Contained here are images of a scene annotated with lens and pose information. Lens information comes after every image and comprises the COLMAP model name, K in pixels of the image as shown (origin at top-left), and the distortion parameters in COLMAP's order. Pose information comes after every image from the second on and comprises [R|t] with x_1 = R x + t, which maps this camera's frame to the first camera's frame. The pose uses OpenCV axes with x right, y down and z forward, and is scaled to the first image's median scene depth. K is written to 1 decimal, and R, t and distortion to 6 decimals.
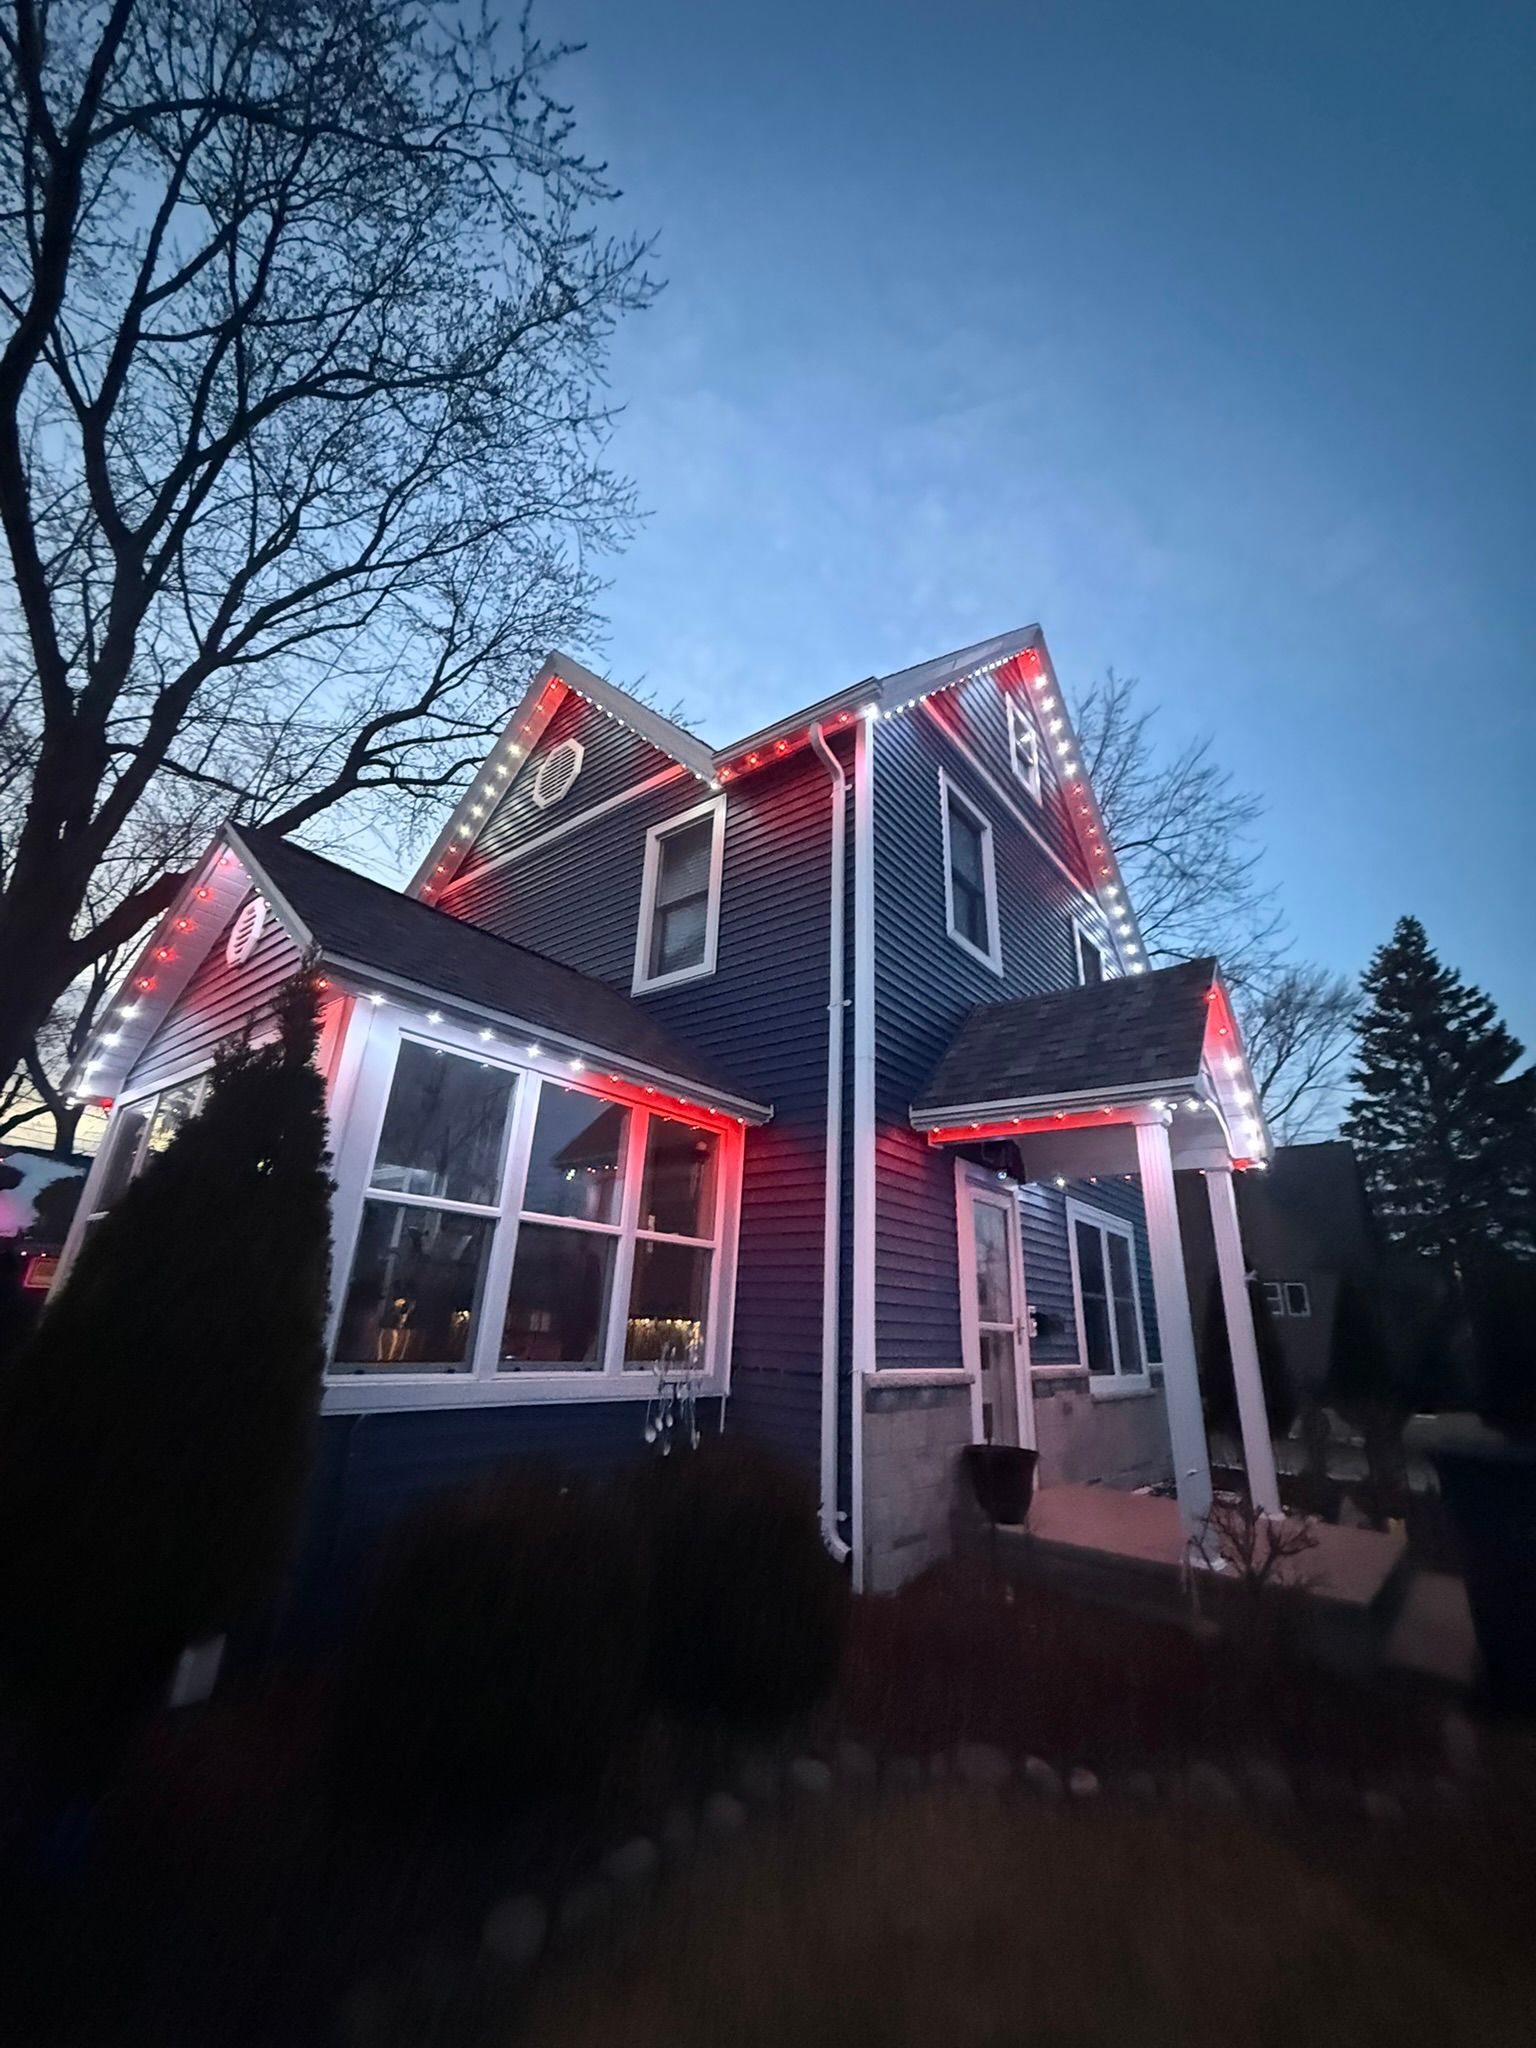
lens RADIAL K [[820.5, 0, 757.5], [0, 820.5, 1025.8], [0, 0, 1]] dist [-0.009503, 0.000370]
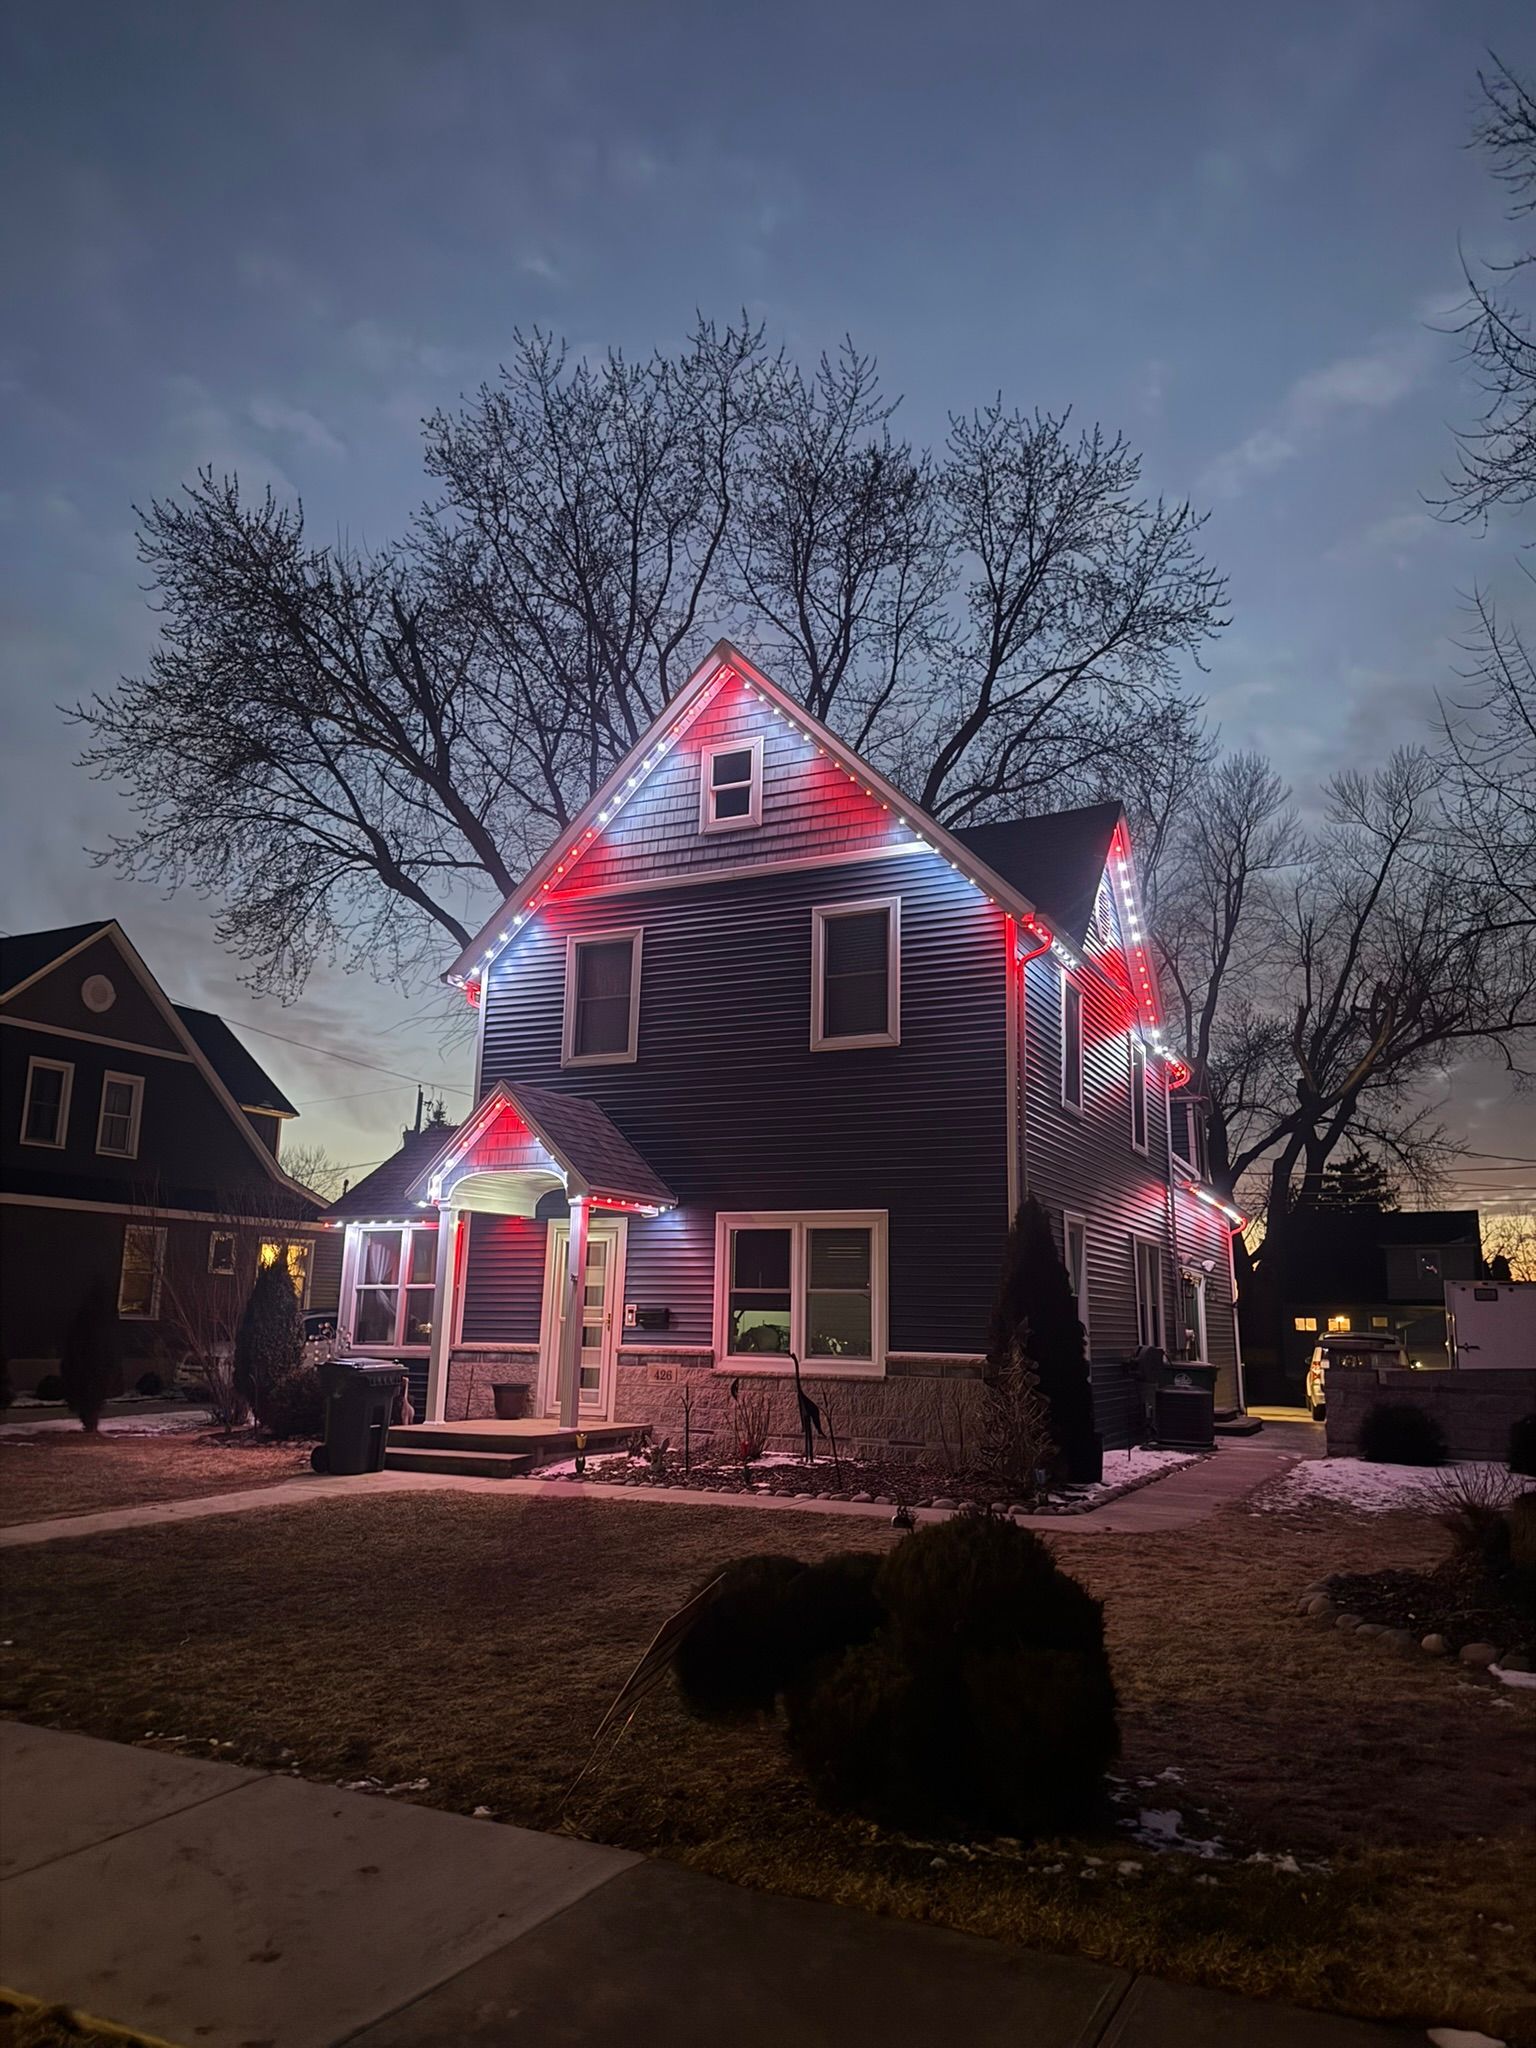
lens RADIAL K [[1457.9, 0, 769.2], [0, 1457.9, 1013.1], [0, 0, 1]] dist [-0.006496, -0.013879]
pose [[0.239937, -0.246813, -0.938890, 3.641296], [0.331510, 0.929835, -0.159714, 0.437195], [0.912432, -0.272930, 0.304922, 0.717416]]
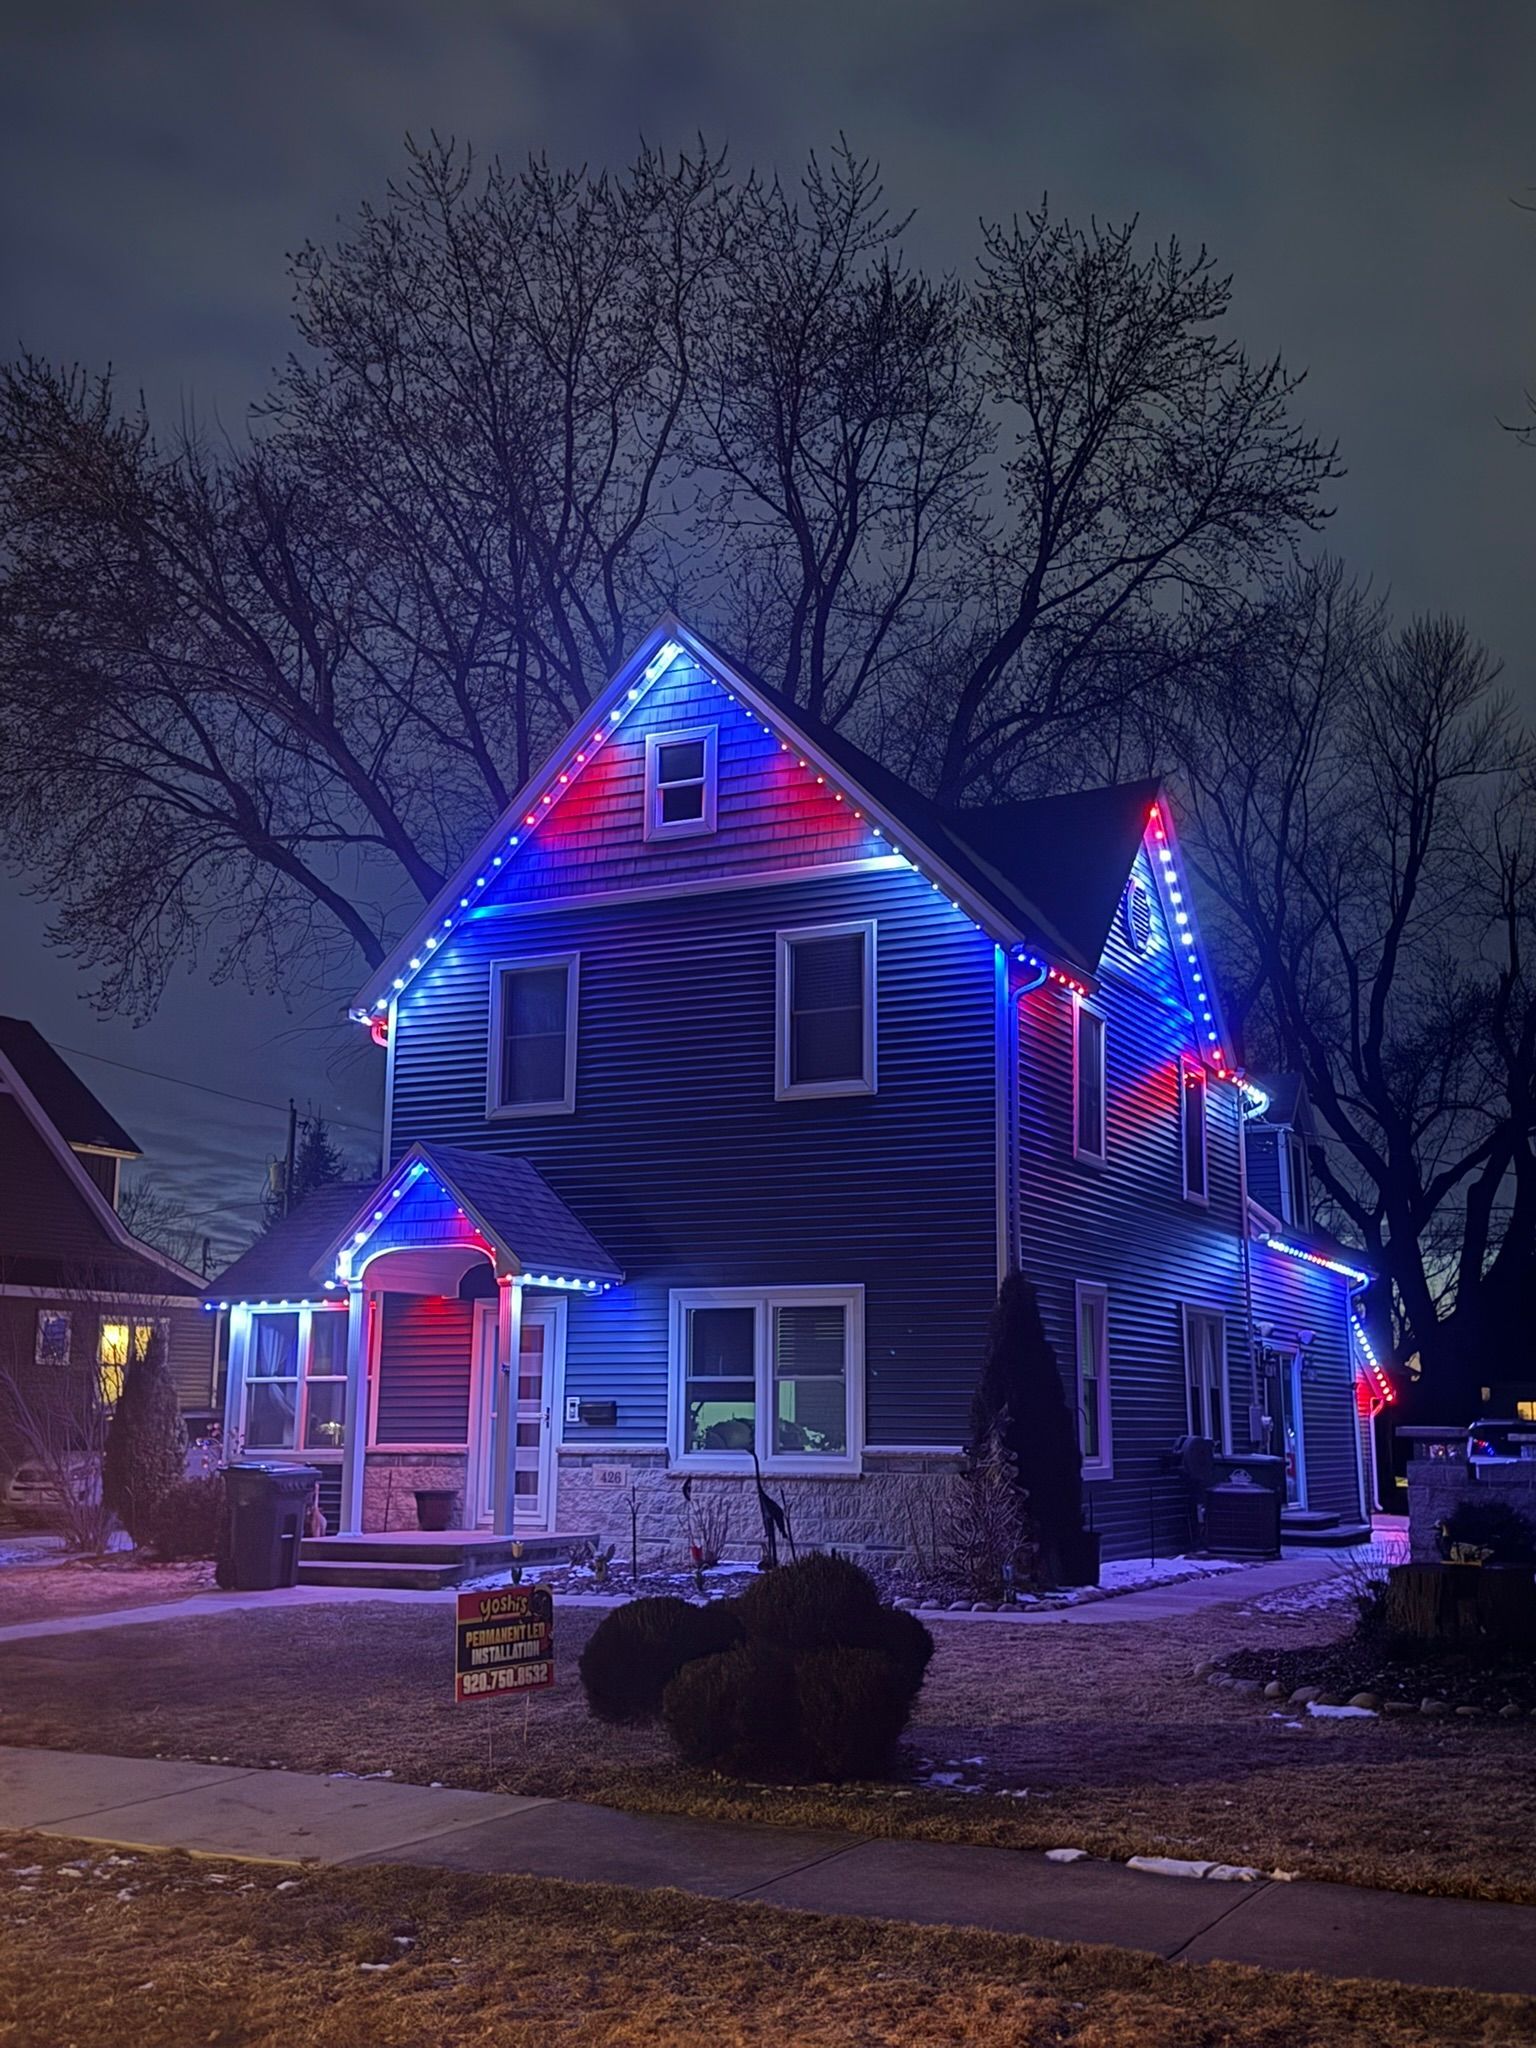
lens RADIAL K [[2167.8, 0, 772.1], [0, 2167.8, 1025.7], [0, 0, 1]] dist [-0.007428, 0.000000]
pose [[0.226178, -0.222682, -0.948291, 4.529469], [0.345354, 0.928611, -0.135690, 0.455309], [0.910810, -0.296806, 0.286935, 0.617326]]
